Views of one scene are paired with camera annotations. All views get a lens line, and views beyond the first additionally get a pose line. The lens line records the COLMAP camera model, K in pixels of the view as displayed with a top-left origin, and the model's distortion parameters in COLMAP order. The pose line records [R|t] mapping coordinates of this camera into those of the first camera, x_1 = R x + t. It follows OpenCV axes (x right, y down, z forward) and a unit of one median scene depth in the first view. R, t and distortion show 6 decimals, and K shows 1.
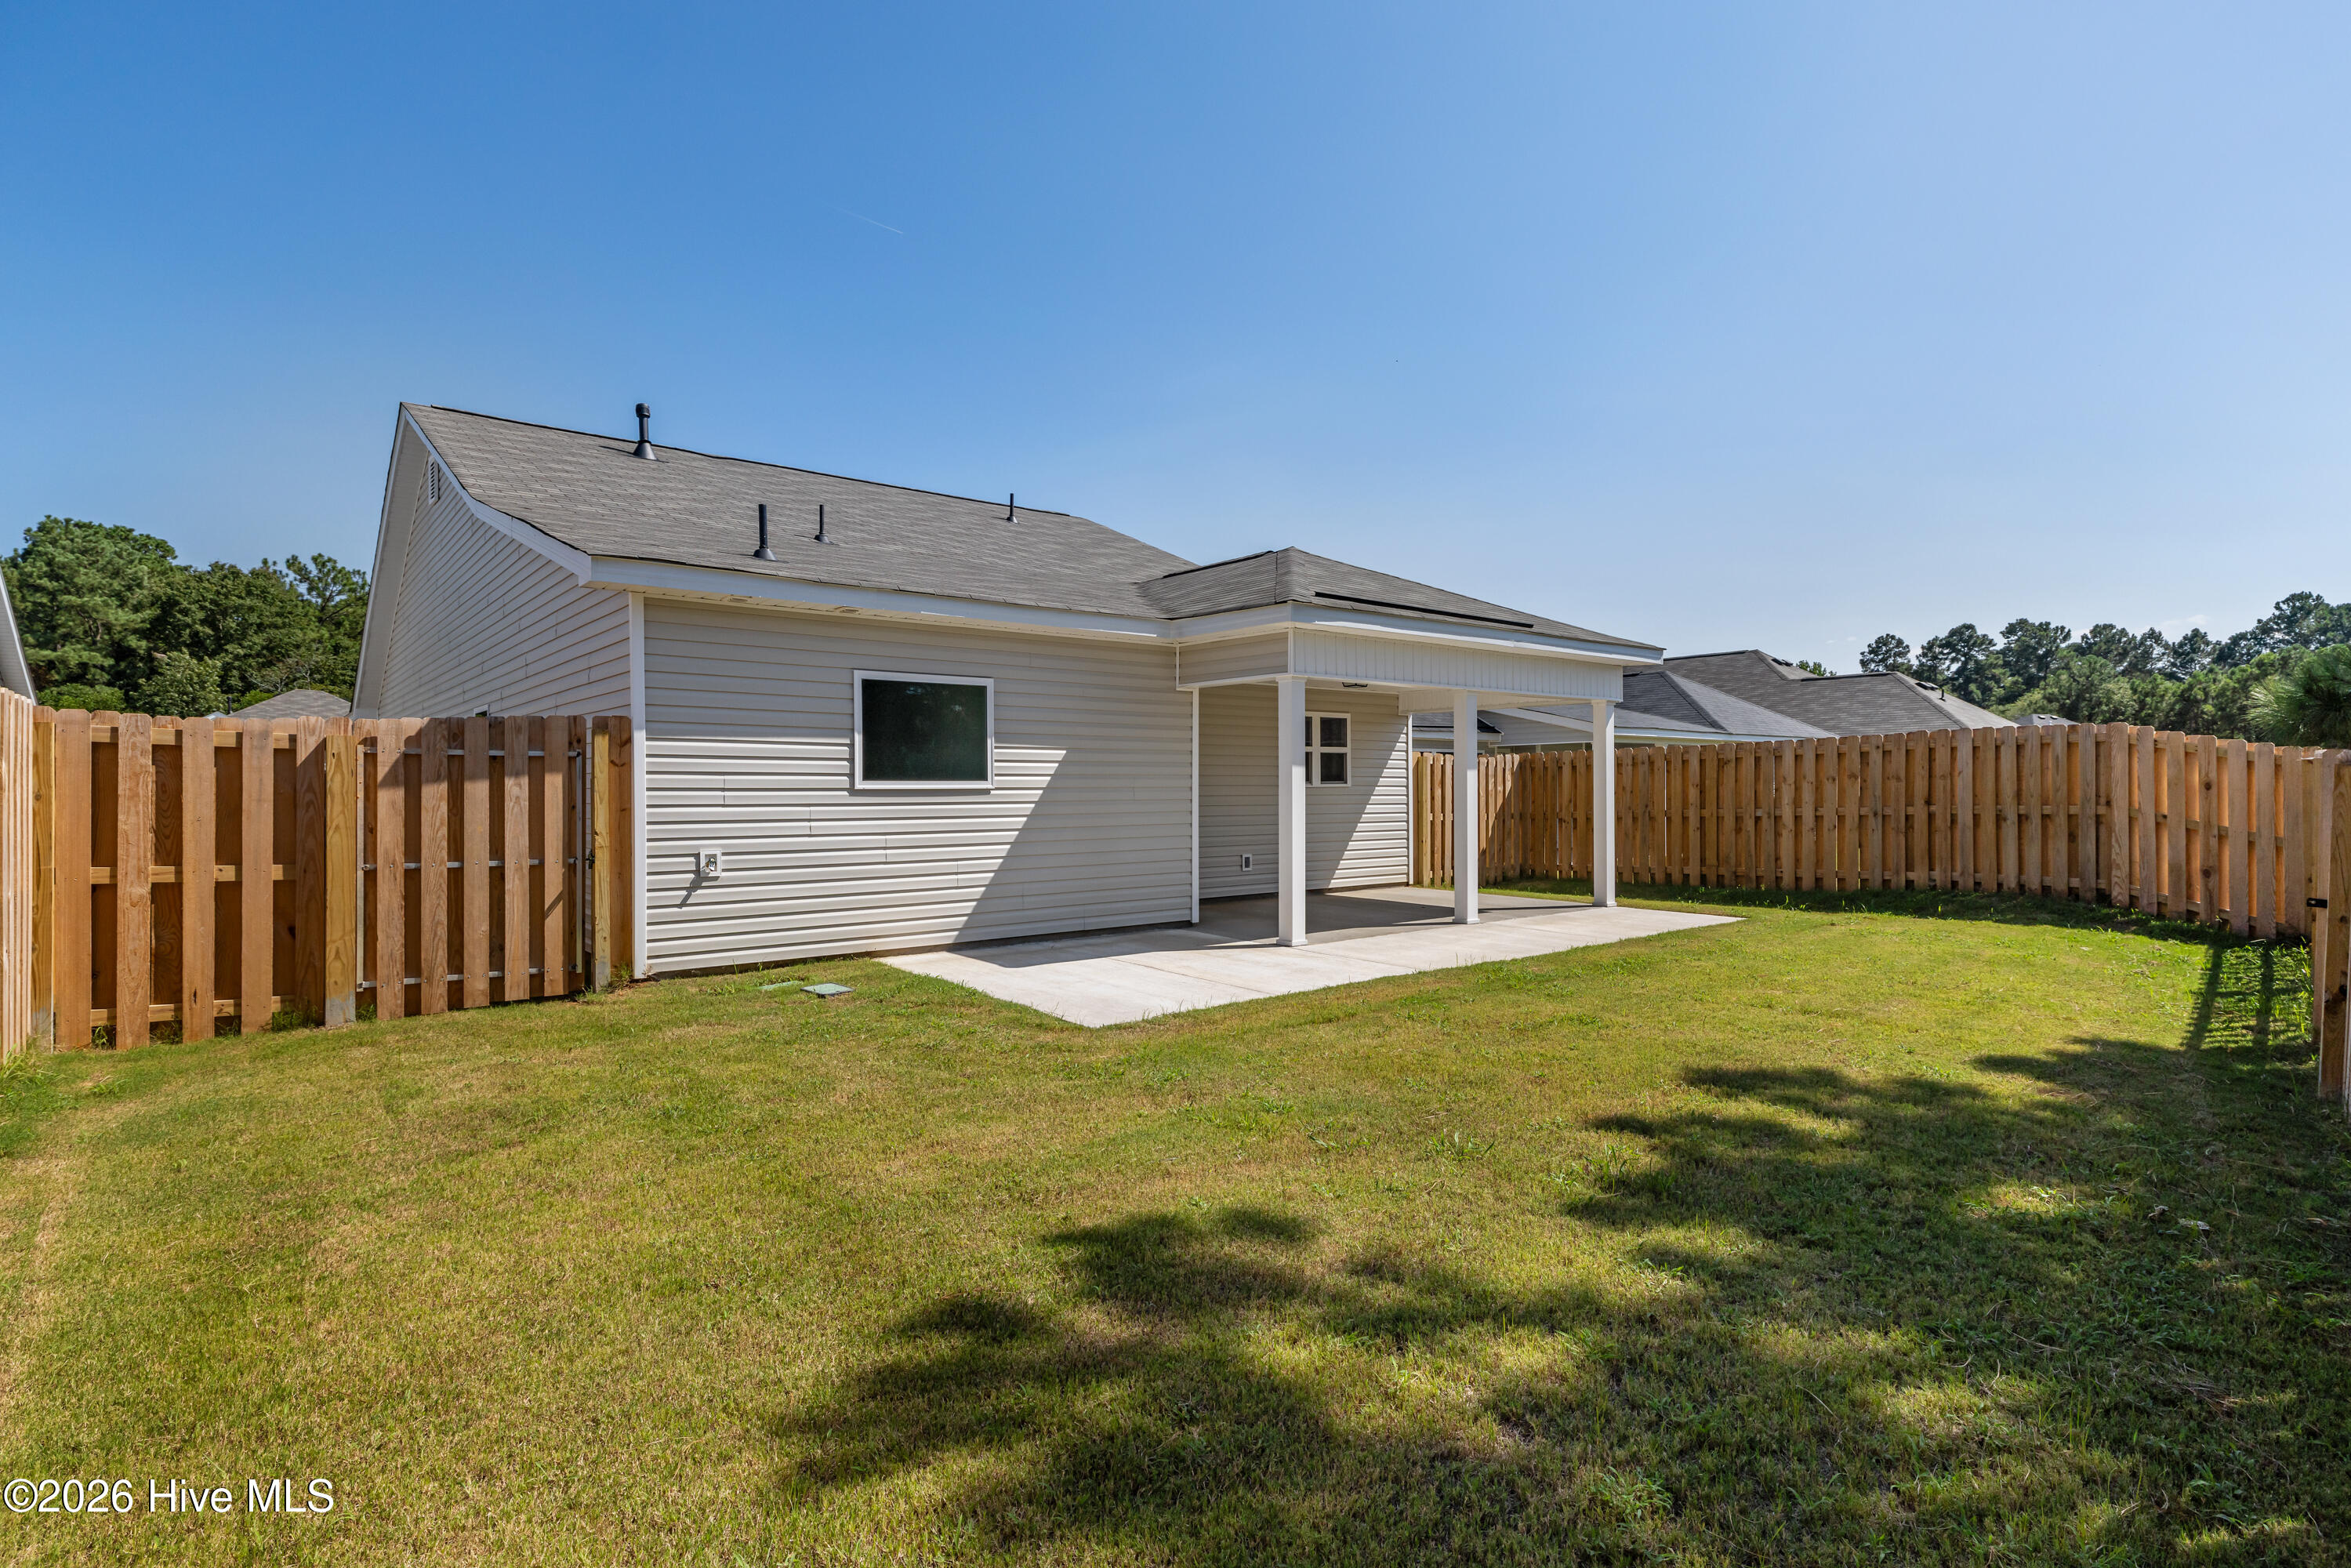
lens RADIAL K [[1165.0, 0, 1177.8], [0, 1165.0, 781.7], [0, 0, 1]] dist [-0.002508, 0.001142]
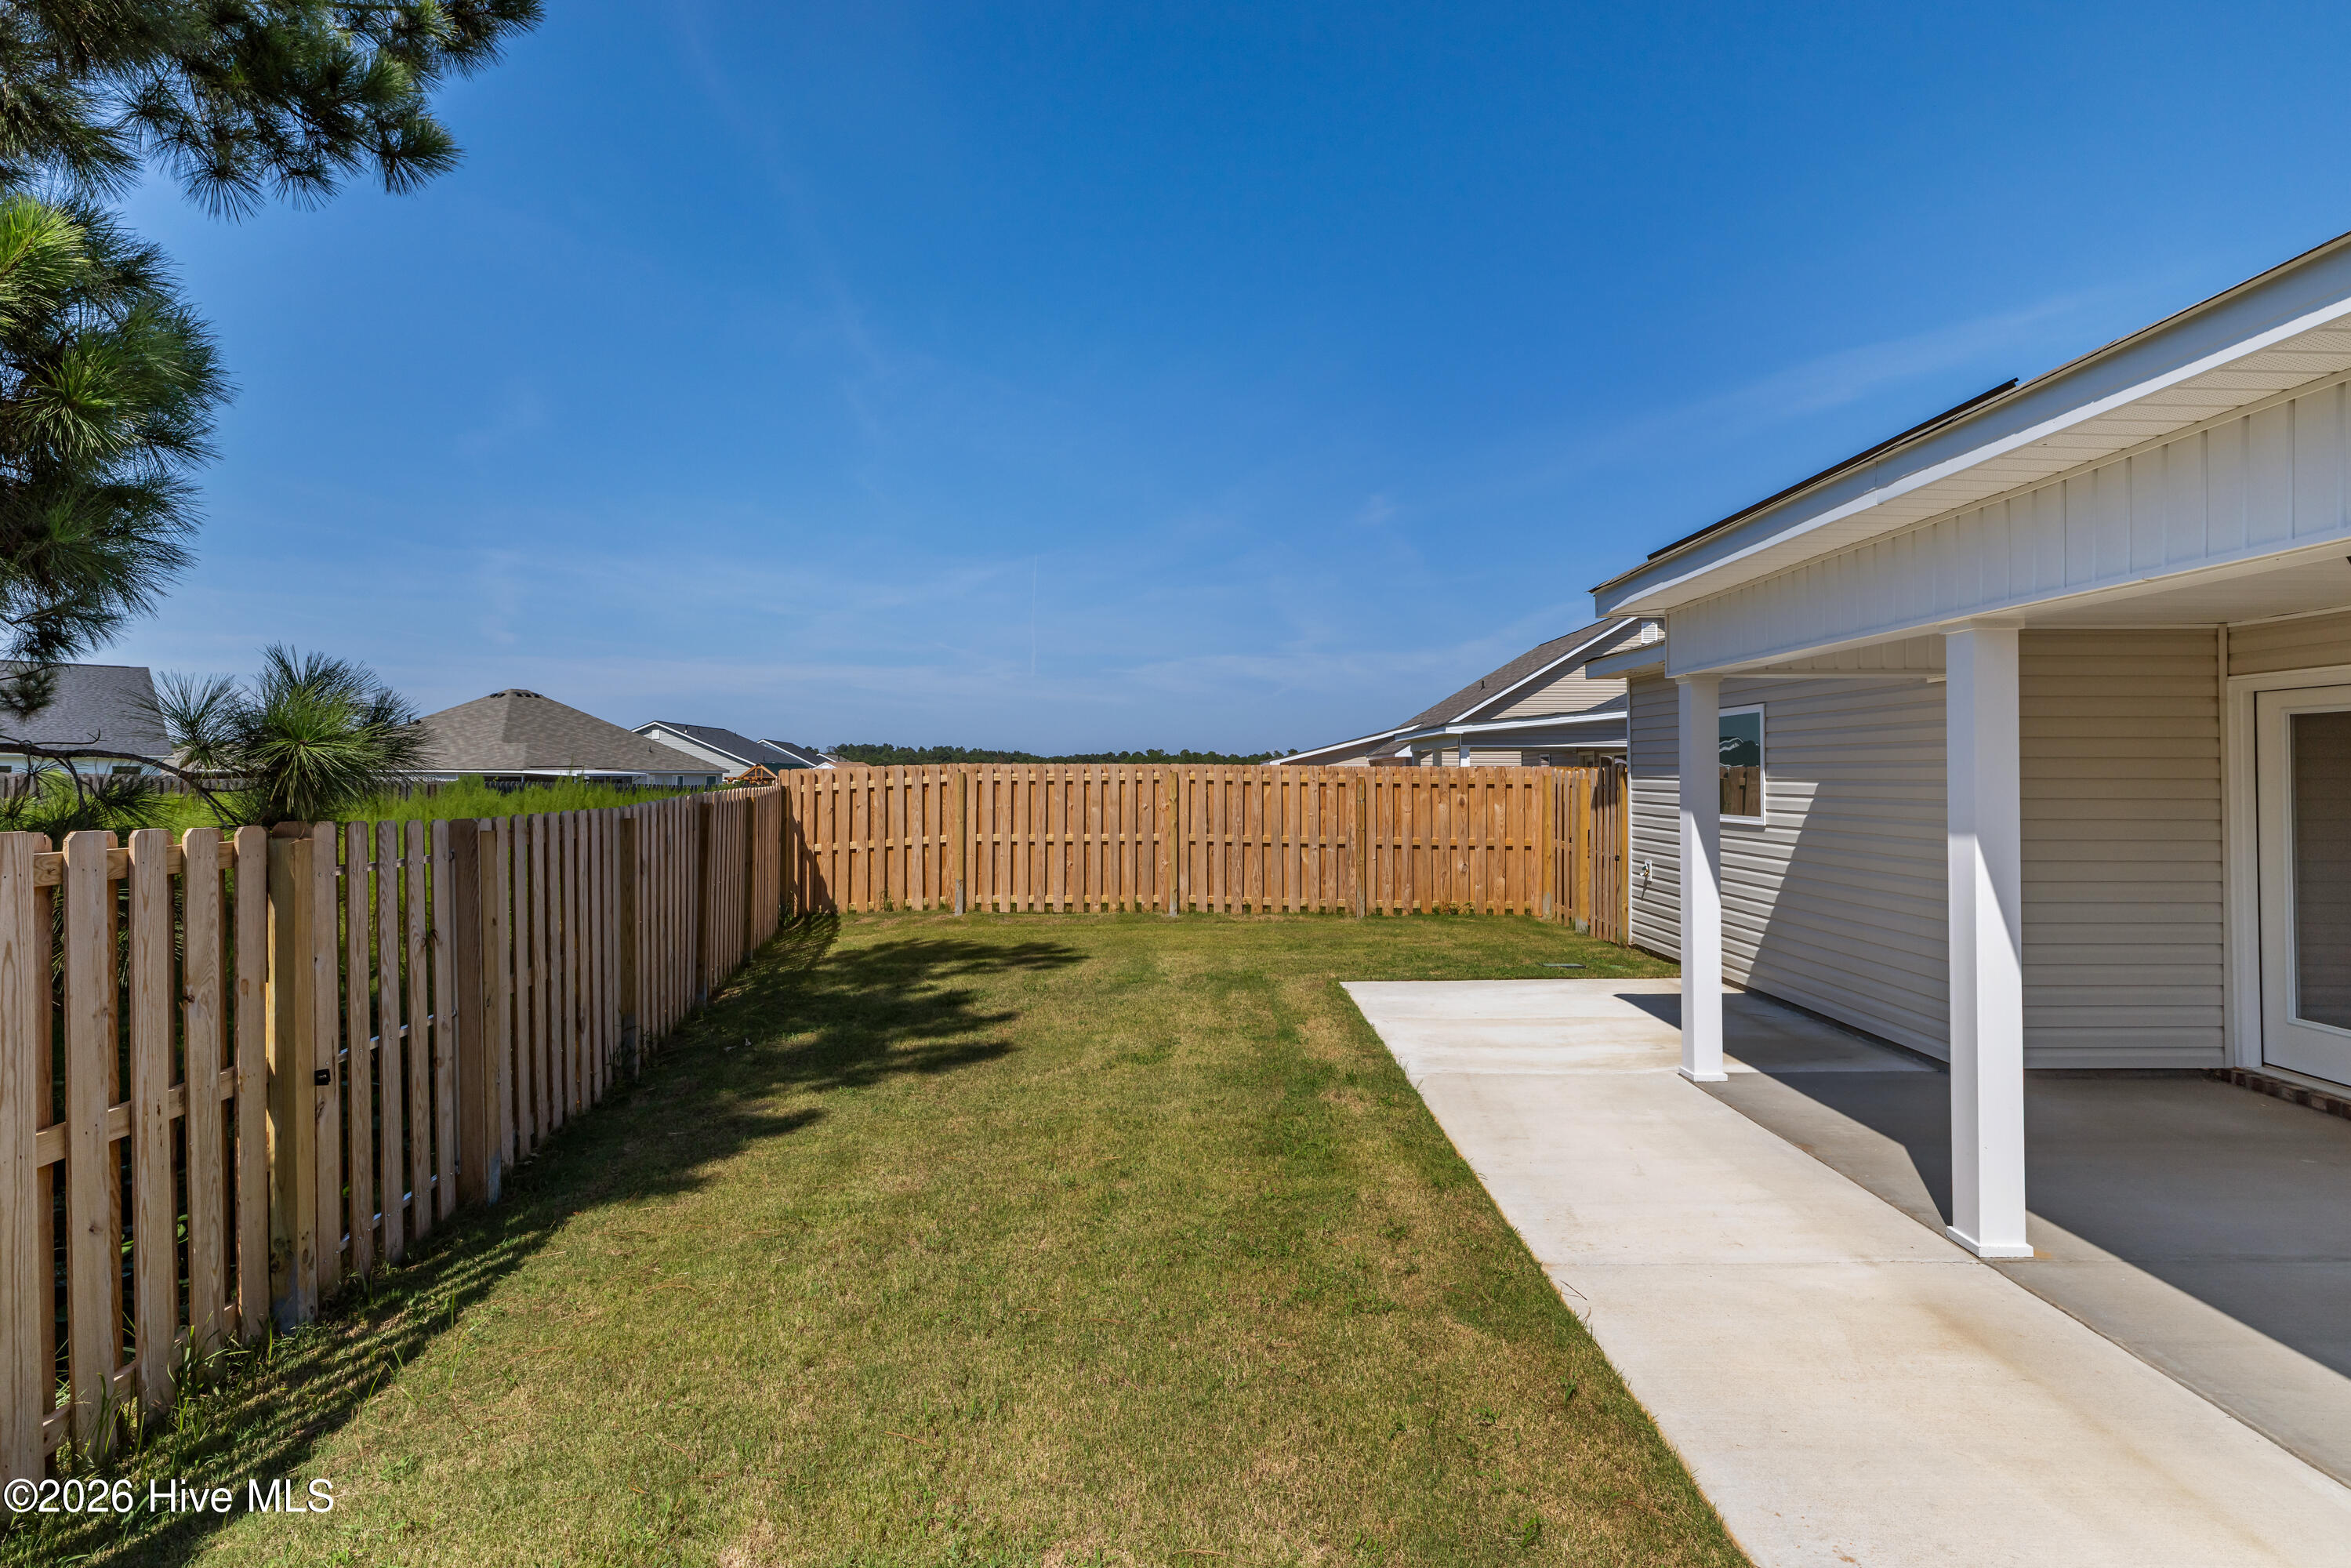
lens RADIAL K [[1165.0, 0, 1177.8], [0, 1165.0, 753.6], [0, 0, 1]] dist [-0.002508, 0.001142]
pose [[-0.642788, -0.012674, -0.765939, 0.805233], [0.003912, 0.999796, -0.019827, -0.033239], [0.766034, -0.015741, -0.642607, 1.207228]]
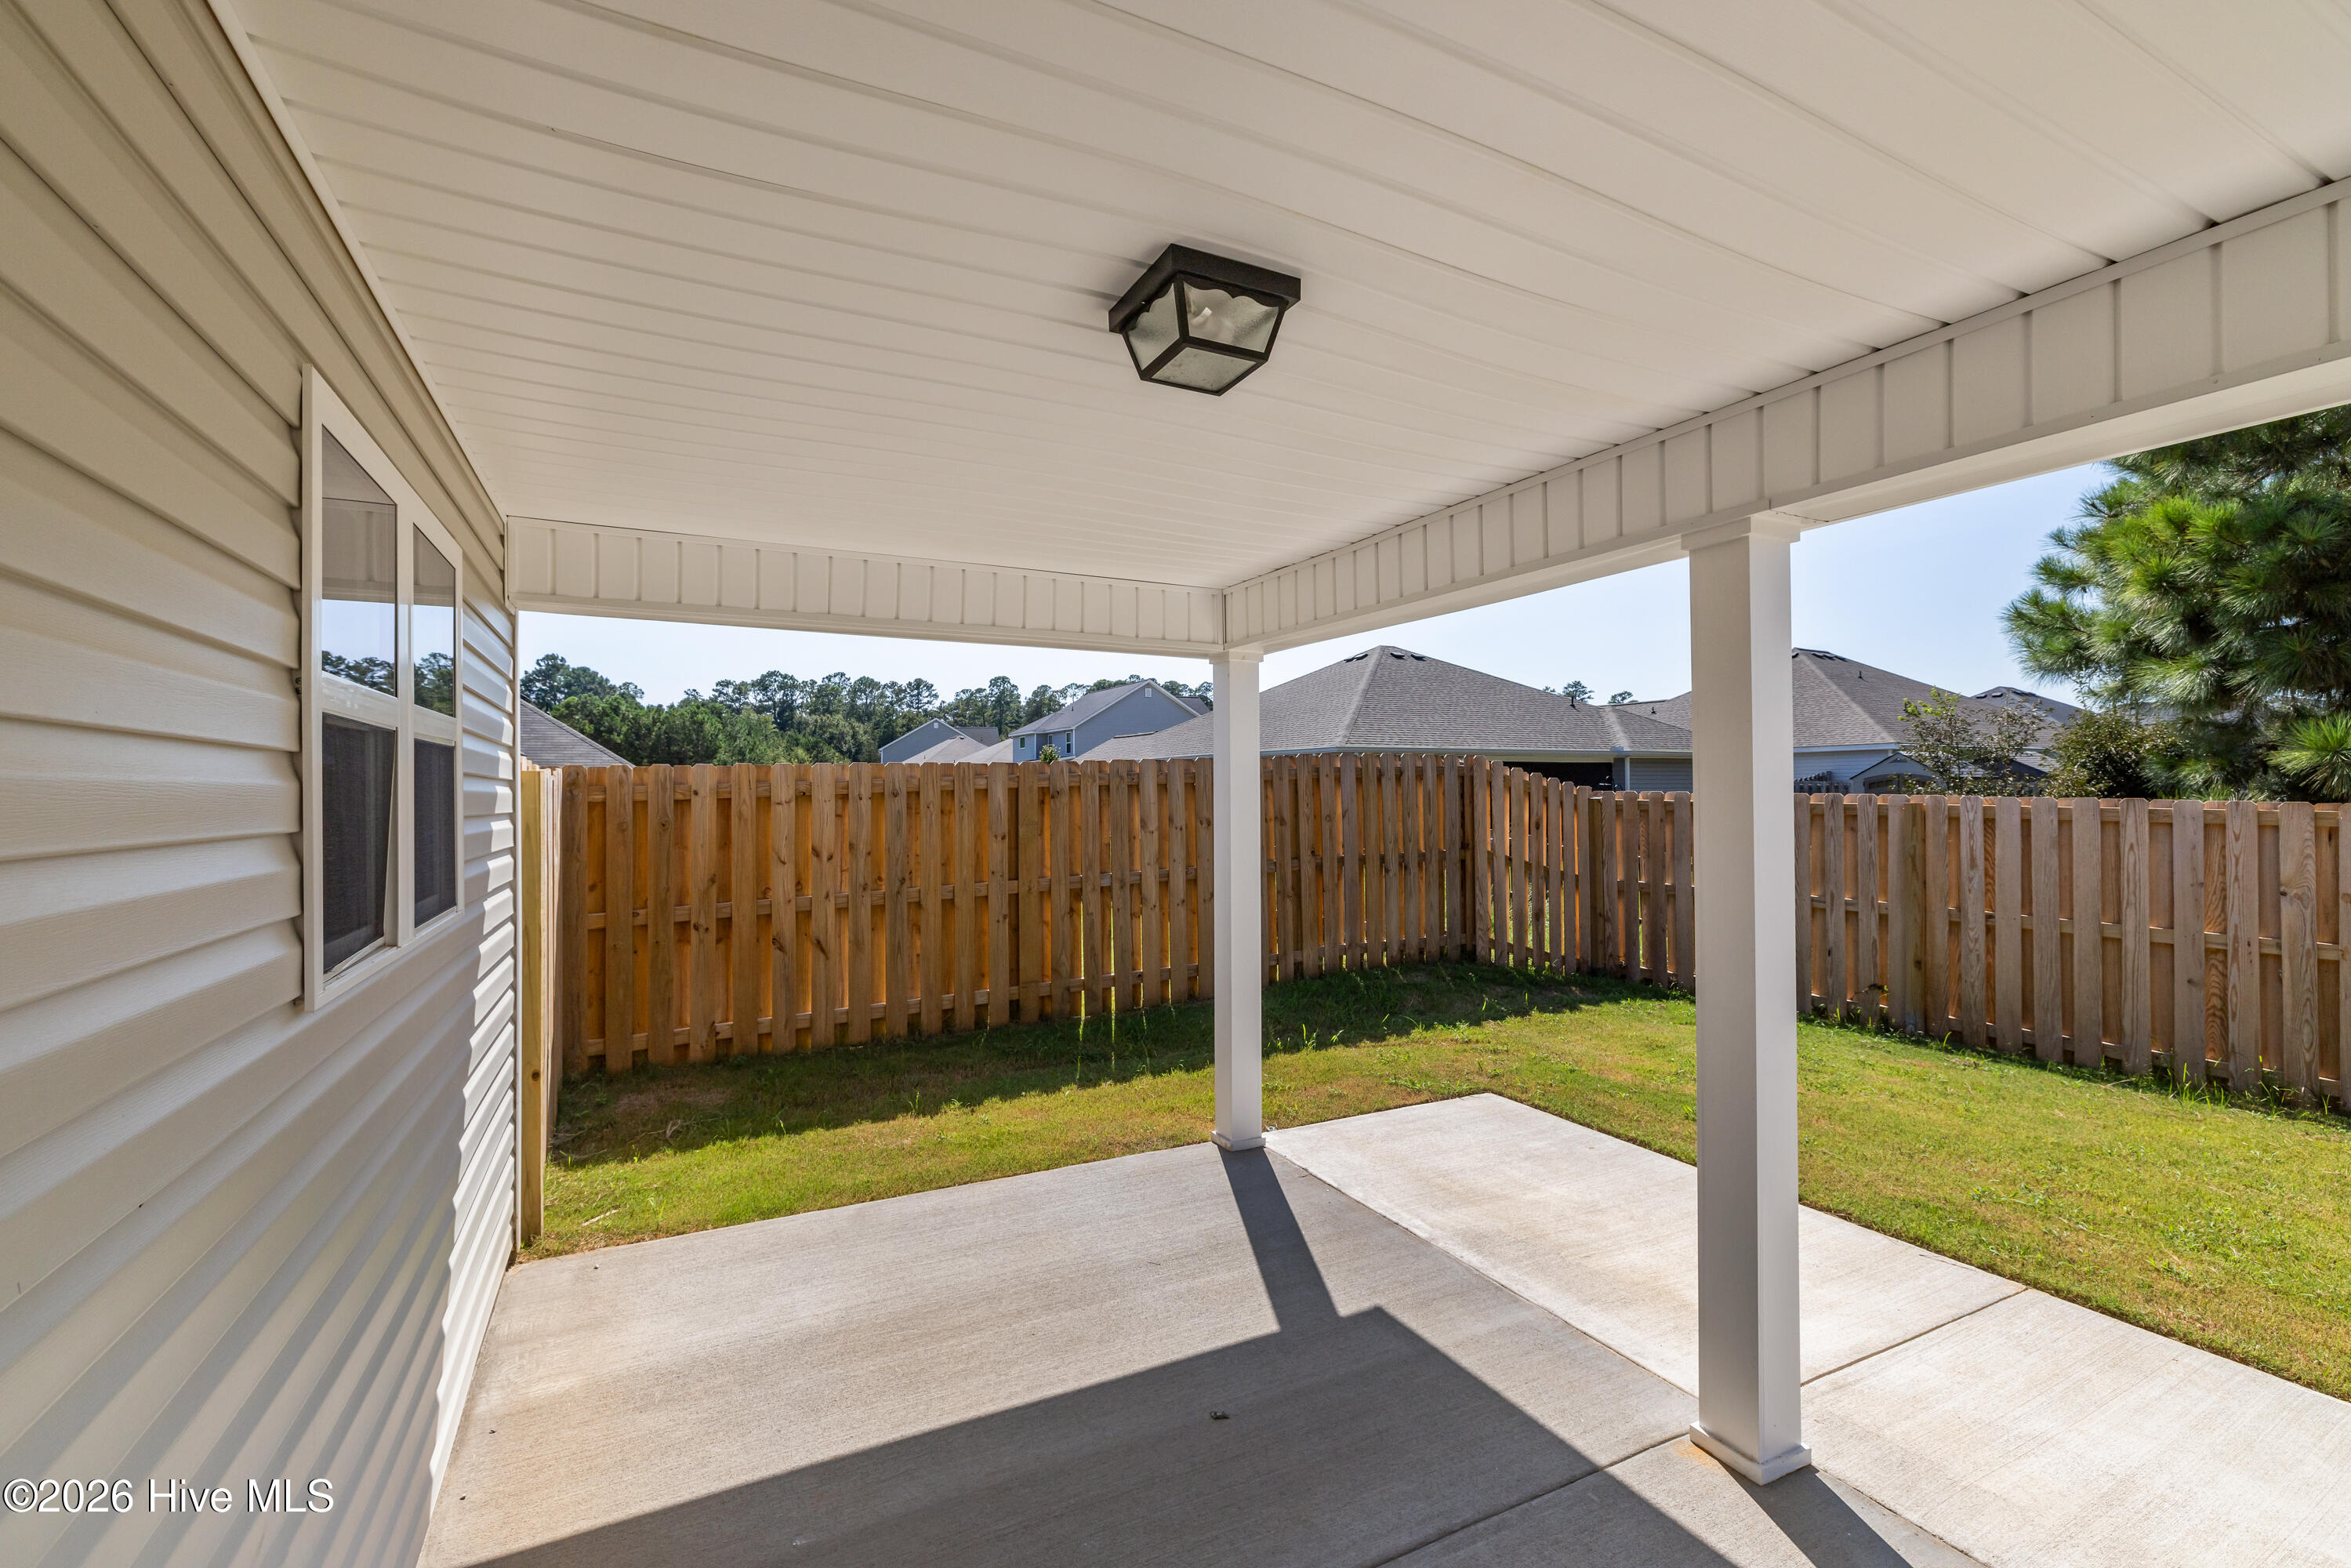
lens RADIAL K [[1008.4, 0, 1172.5], [0, 1008.4, 789.2], [0, 0, 1]] dist [0.001519, 0.001244]
pose [[0.212041, 0.004841, 0.977249, 0.008261], [0.002773, 0.999981, -0.005555, -0.024295], [-0.977257, 0.003888, 0.212024, 1.245308]]
